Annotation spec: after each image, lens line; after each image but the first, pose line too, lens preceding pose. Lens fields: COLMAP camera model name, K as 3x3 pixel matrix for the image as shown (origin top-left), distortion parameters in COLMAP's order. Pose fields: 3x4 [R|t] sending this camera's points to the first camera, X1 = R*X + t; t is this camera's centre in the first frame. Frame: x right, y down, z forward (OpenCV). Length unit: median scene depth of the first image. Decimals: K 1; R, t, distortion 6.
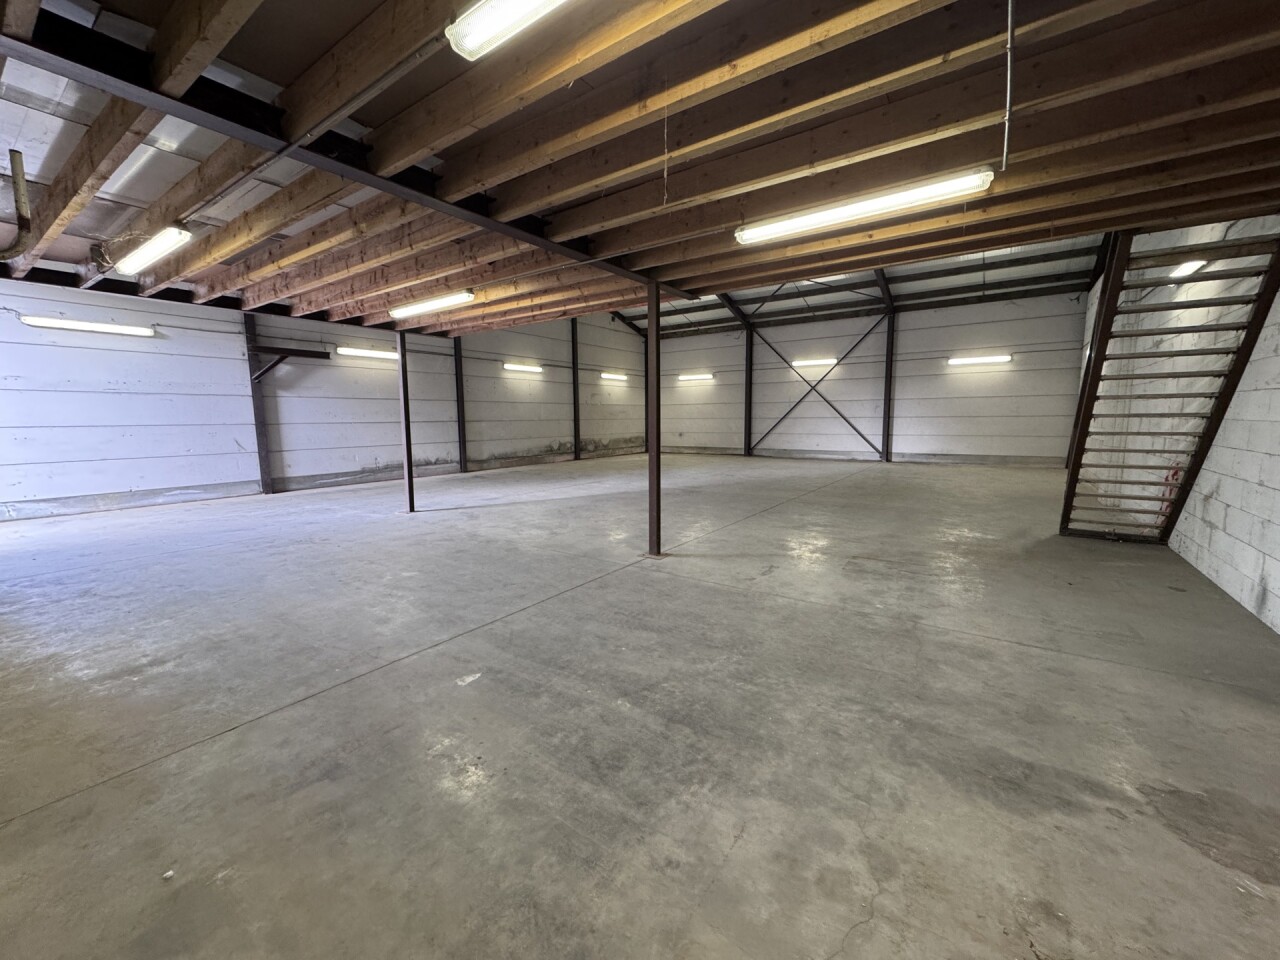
lens RADIAL K [[512.2, 0, 638.2], [0, 512.2, 483.7], [0, 0, 1]] dist [0.003366, 0.000258]
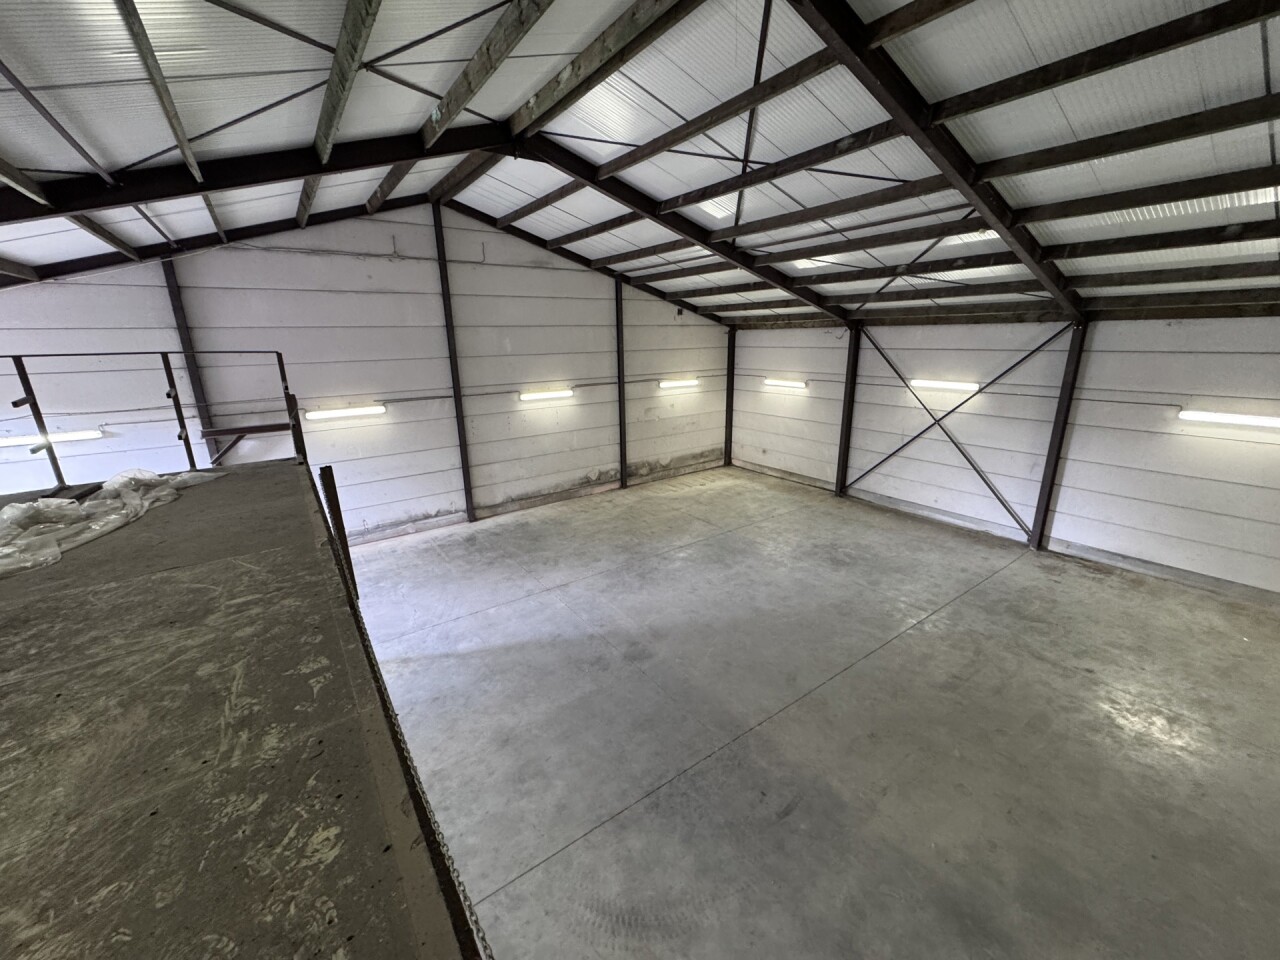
lens RADIAL K [[512.2, 0, 639.4], [0, 512.2, 484.1], [0, 0, 1]] dist [0.003366, 0.000258]
pose [[0.942769, 0.084947, -0.322446, 0.191657], [-0.032180, 0.985671, 0.165582, -0.204378], [0.331891, -0.145730, 0.931993, 0.207443]]
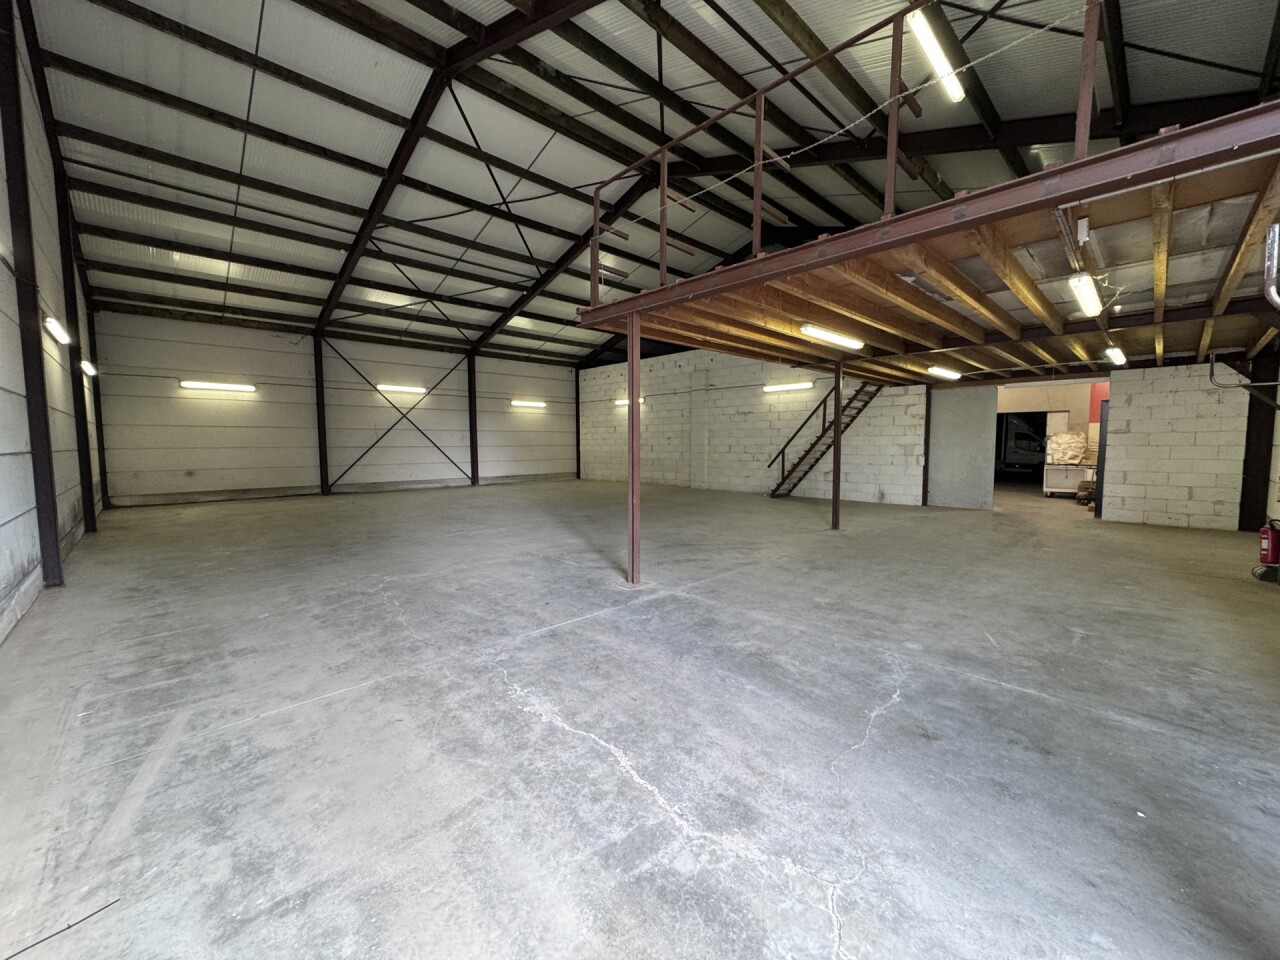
lens RADIAL K [[512.2, 0, 636.0], [0, 512.2, 481.0], [0, 0, 1]] dist [0.003366, 0.000258]
pose [[0.189873, -0.068843, 0.979392, -0.509906], [0.125139, 0.991100, 0.045405, -0.056275], [-0.973801, 0.113939, 0.196798, 0.408687]]
